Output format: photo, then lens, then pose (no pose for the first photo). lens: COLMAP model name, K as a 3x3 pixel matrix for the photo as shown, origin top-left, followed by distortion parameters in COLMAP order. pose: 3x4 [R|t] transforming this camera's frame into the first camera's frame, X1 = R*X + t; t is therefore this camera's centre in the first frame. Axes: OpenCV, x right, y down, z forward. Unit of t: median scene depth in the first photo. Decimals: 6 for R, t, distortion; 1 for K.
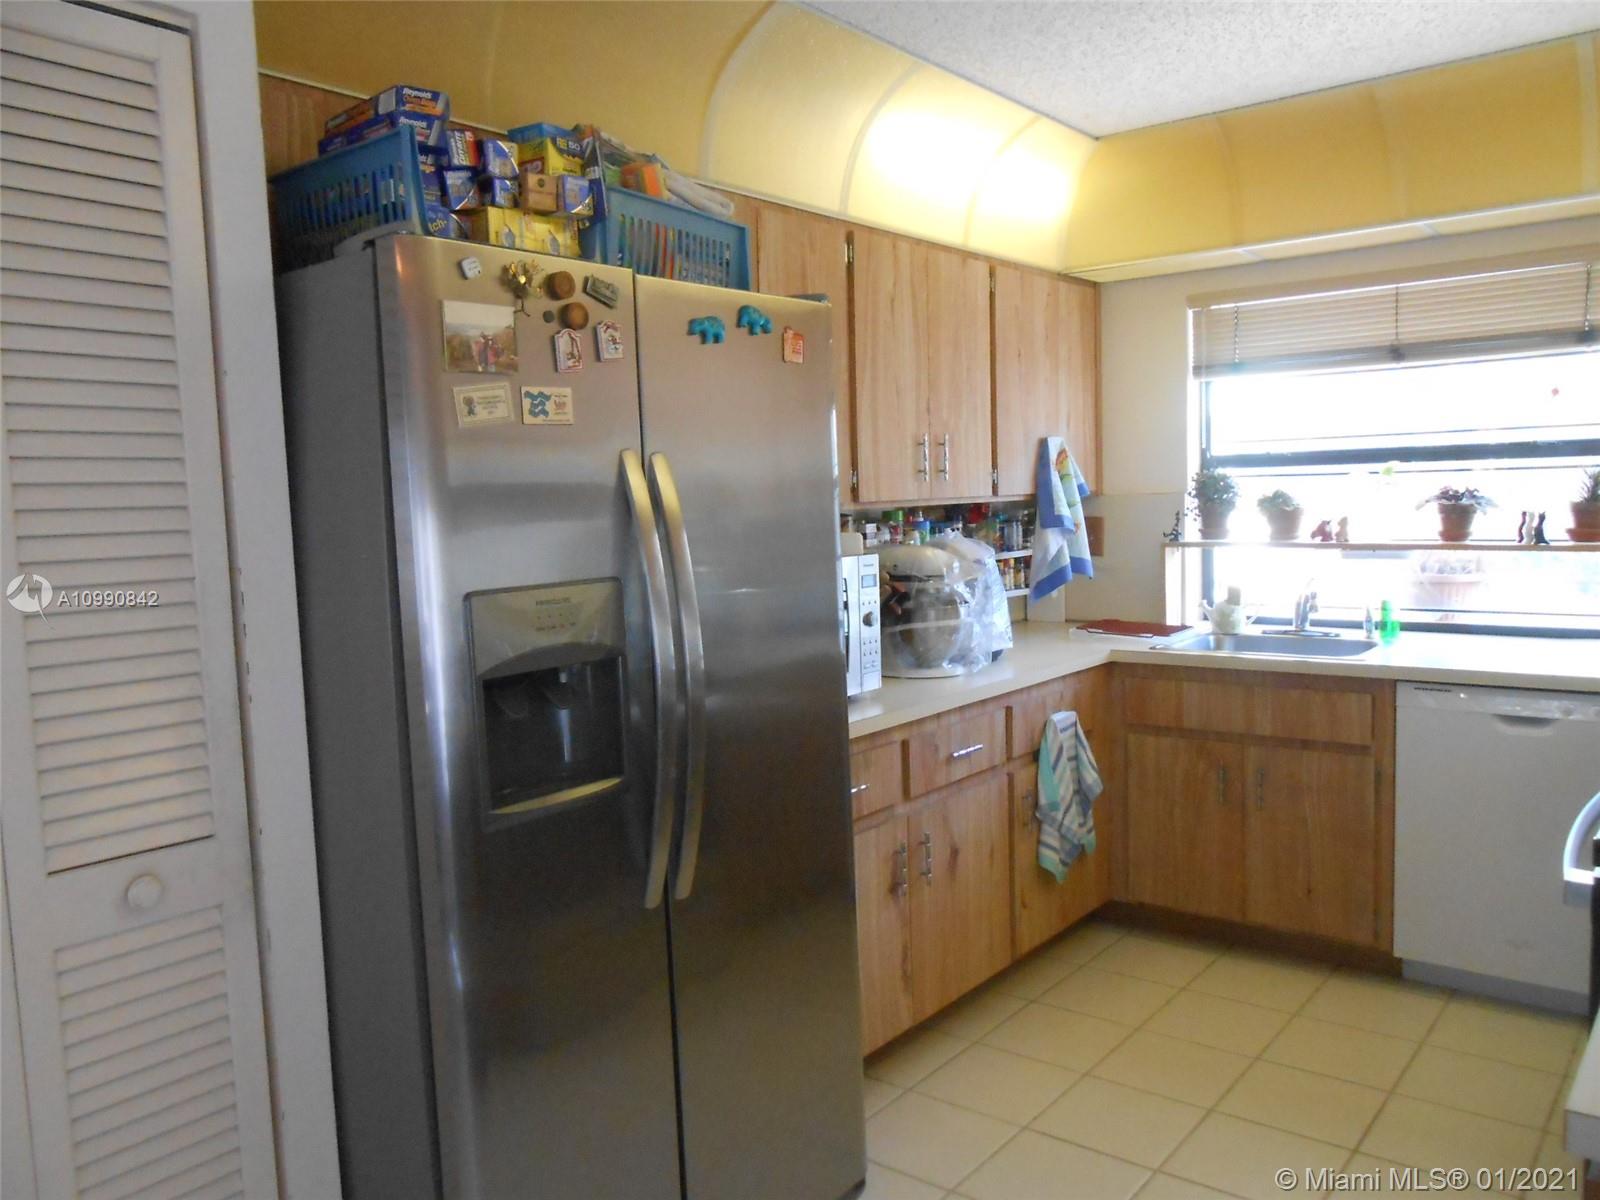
lens RADIAL K [[1215.5, 0, 800.0], [0, 1215.5, 600.0], [0, 0, 1]] dist [-0.008732, -0.002580]
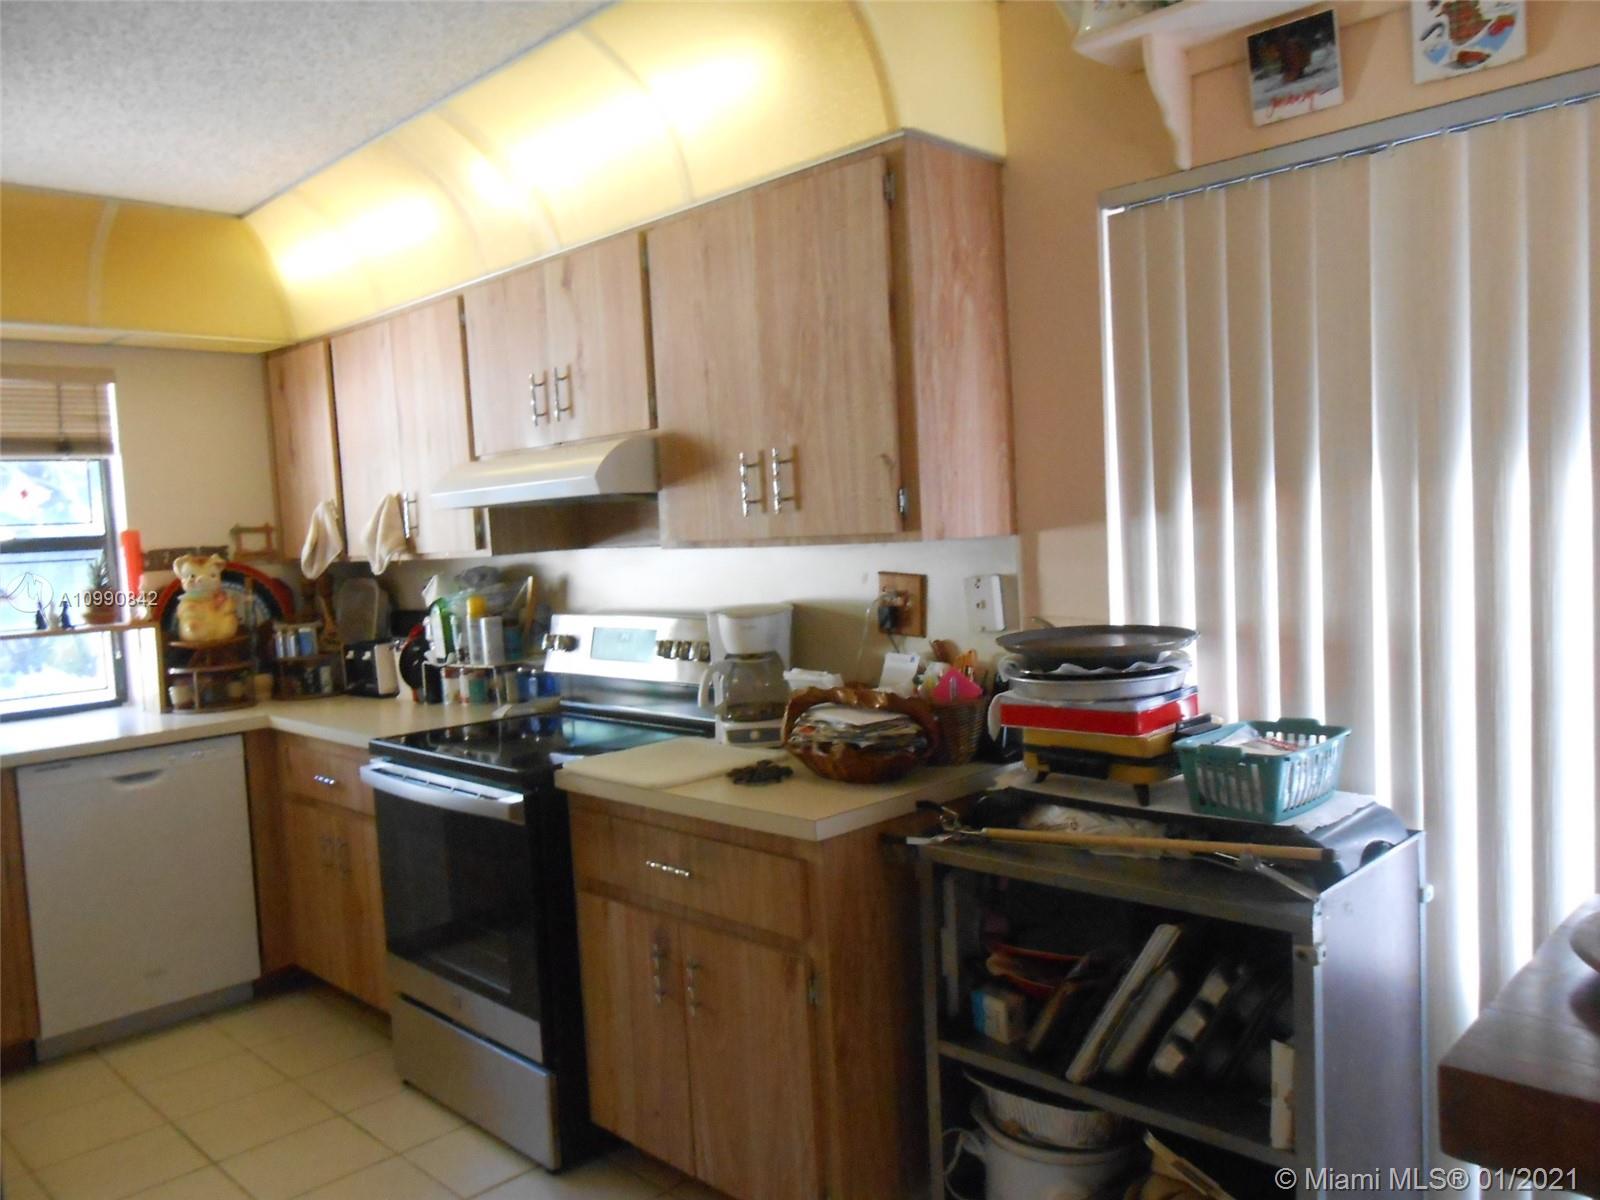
lens RADIAL K [[1215.5, 0, 800.0], [0, 1215.5, 600.0], [0, 0, 1]] dist [-0.008732, -0.002580]
pose [[0.115737, -0.031344, 0.992785, -0.419022], [0.129003, 0.991511, 0.016265, -0.004087], [-0.984867, 0.126189, 0.118798, 0.206210]]
